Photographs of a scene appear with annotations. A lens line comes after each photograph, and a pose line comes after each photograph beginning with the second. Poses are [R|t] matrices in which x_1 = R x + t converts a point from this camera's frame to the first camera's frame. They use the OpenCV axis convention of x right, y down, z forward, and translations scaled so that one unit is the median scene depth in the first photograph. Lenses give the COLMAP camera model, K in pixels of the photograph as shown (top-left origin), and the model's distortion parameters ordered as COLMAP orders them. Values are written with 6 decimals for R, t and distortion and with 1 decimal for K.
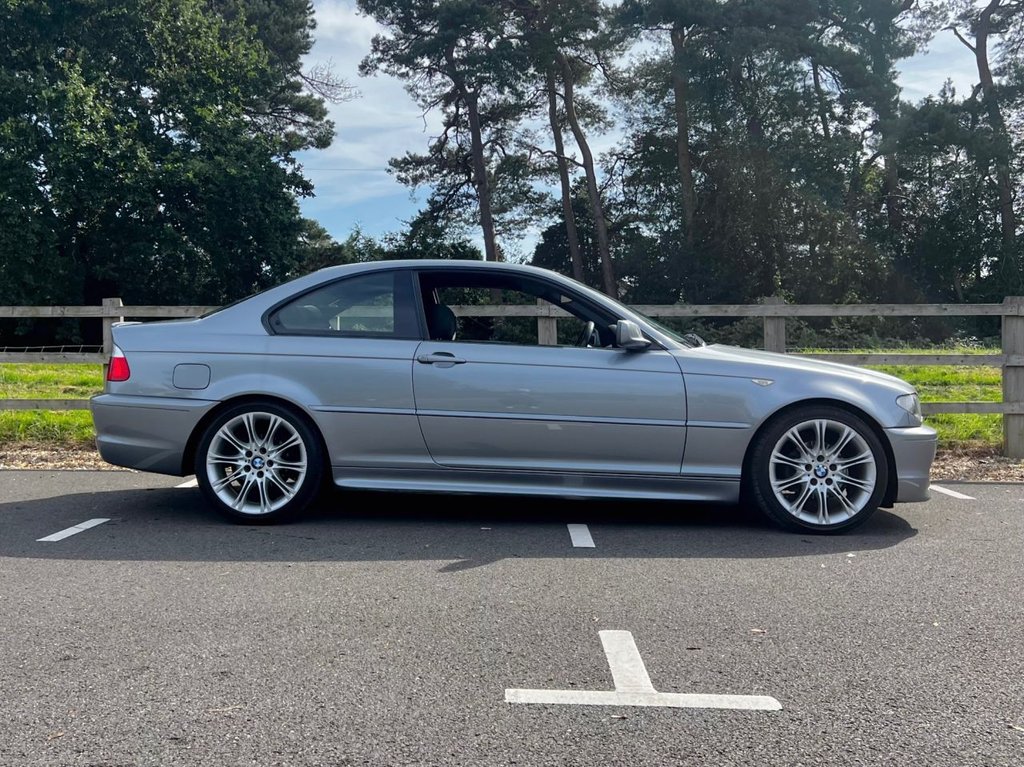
lens RADIAL K [[978.9, 0, 502.6], [0, 978.9, 380.4], [0, 0, 1]] dist [0.043630, -0.046136]
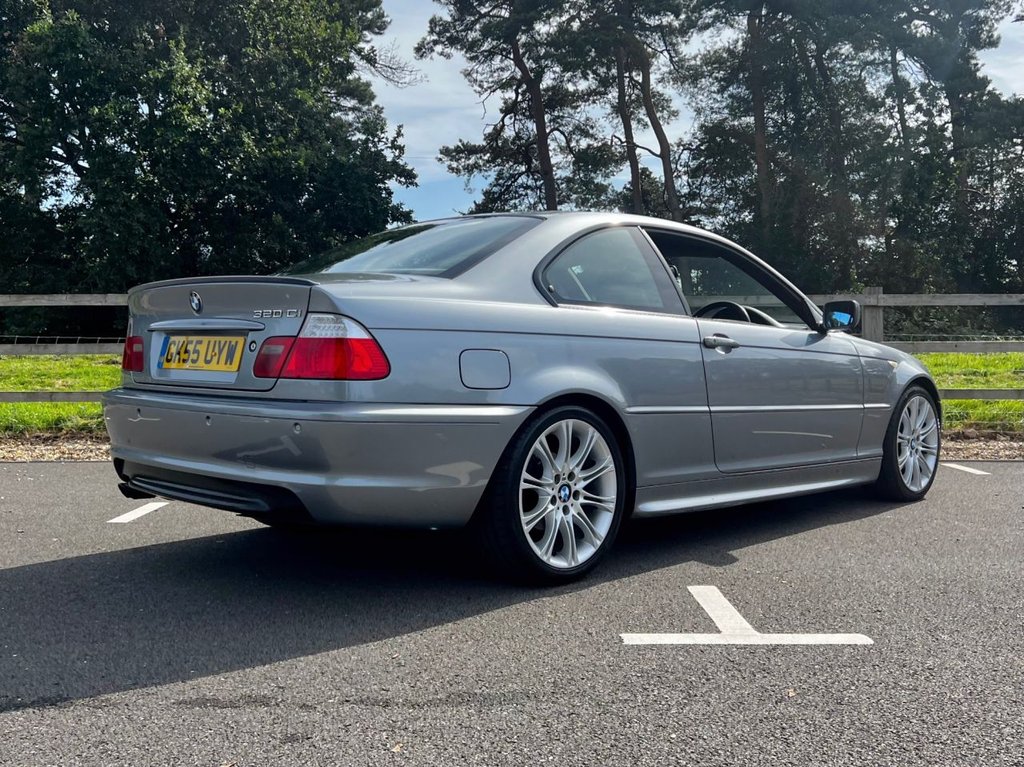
lens RADIAL K [[979.7, 0, 454.3], [0, 979.7, 442.9], [0, 0, 1]] dist [0.044706, -0.036583]
pose [[0.996870, -0.011352, 0.078241, -0.194278], [0.005896, 0.997556, 0.069616, -0.001732], [-0.078840, -0.068937, 0.994501, 0.012471]]
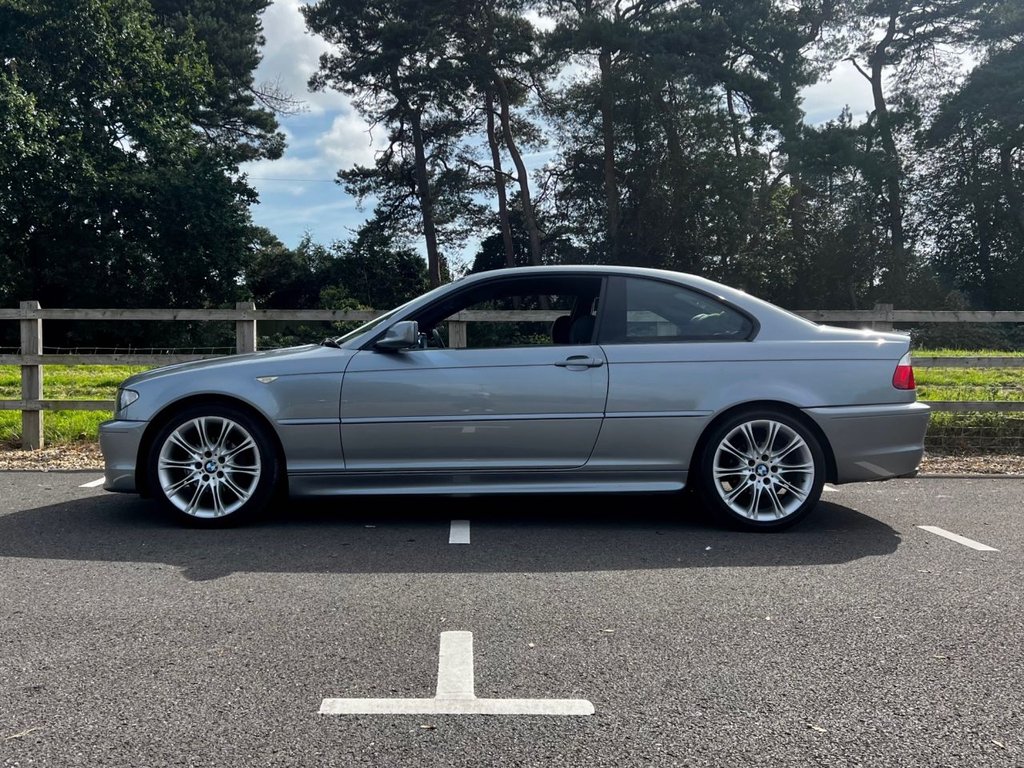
lens RADIAL K [[889.3, 0, 525.5], [0, 889.3, 397.6], [0, 0, 1]] dist [0.059033, -0.072272]
pose [[0.997797, -0.001848, 0.066308, 0.023846], [0.000383, 0.999756, 0.022095, -0.001507], [-0.066333, -0.022021, 0.997555, 0.015198]]
